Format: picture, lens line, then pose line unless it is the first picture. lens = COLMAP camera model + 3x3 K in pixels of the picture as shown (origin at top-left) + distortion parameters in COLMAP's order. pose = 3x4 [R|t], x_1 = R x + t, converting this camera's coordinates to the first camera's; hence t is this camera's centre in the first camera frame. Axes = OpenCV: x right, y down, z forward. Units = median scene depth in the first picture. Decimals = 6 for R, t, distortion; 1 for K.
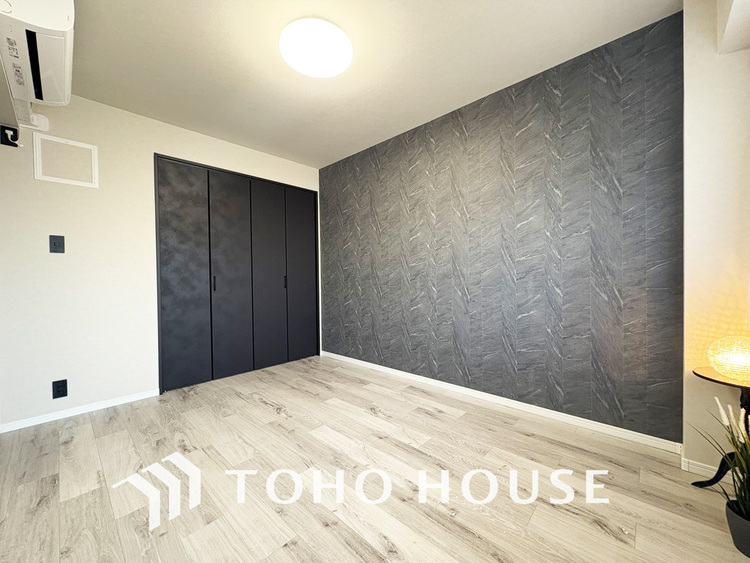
lens RADIAL K [[297.6, 0, 375.0], [0, 297.6, 281.5], [0, 0, 1]] dist [-0.005503, 0.000017]
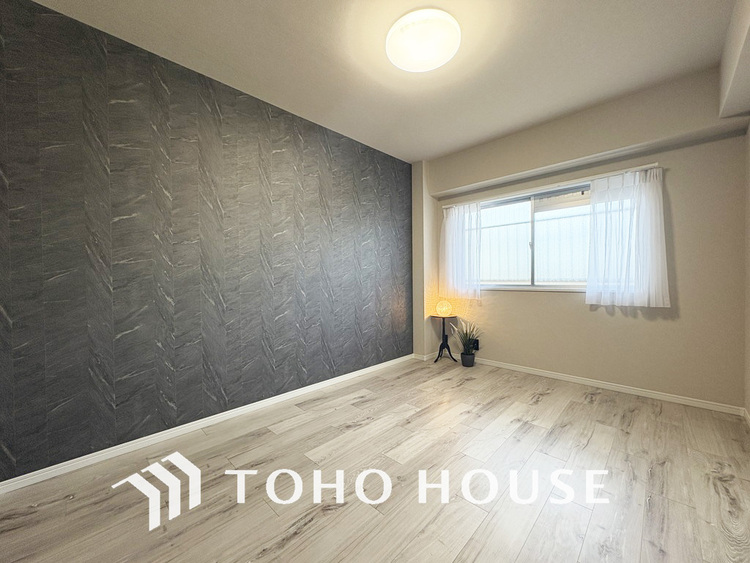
lens RADIAL K [[301.1, 0, 377.2], [0, 301.1, 281.3], [0, 0, 1]] dist [0.005451, -0.000194]
pose [[0.008428, 0.008655, 0.999927, -0.778854], [0.029414, 0.999528, -0.008900, 0.004307], [-0.999532, 0.029487, 0.008170, 0.761597]]
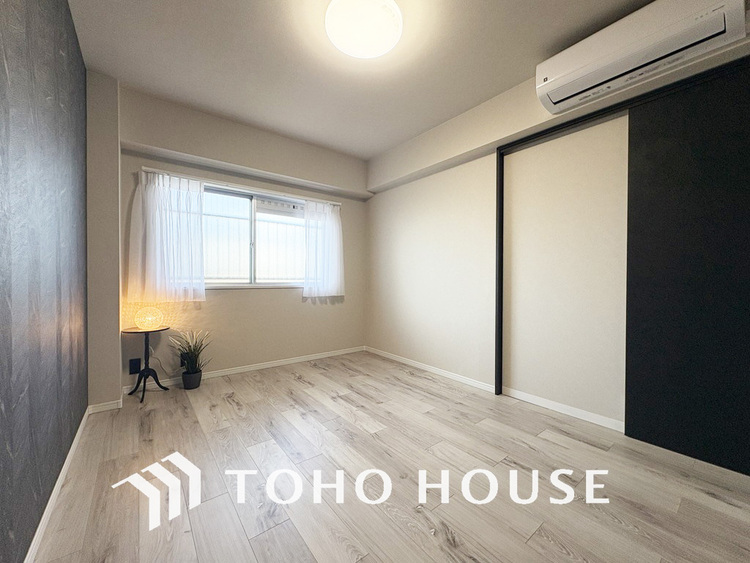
lens RADIAL K [[301.1, 0, 377.2], [0, 301.1, 281.3], [0, 0, 1]] dist [0.005451, -0.000194]
pose [[-0.989941, 0.010986, 0.141055, -0.241525], [0.015477, 0.999406, 0.030784, -0.008738], [-0.140633, 0.032657, -0.989523, 1.288971]]
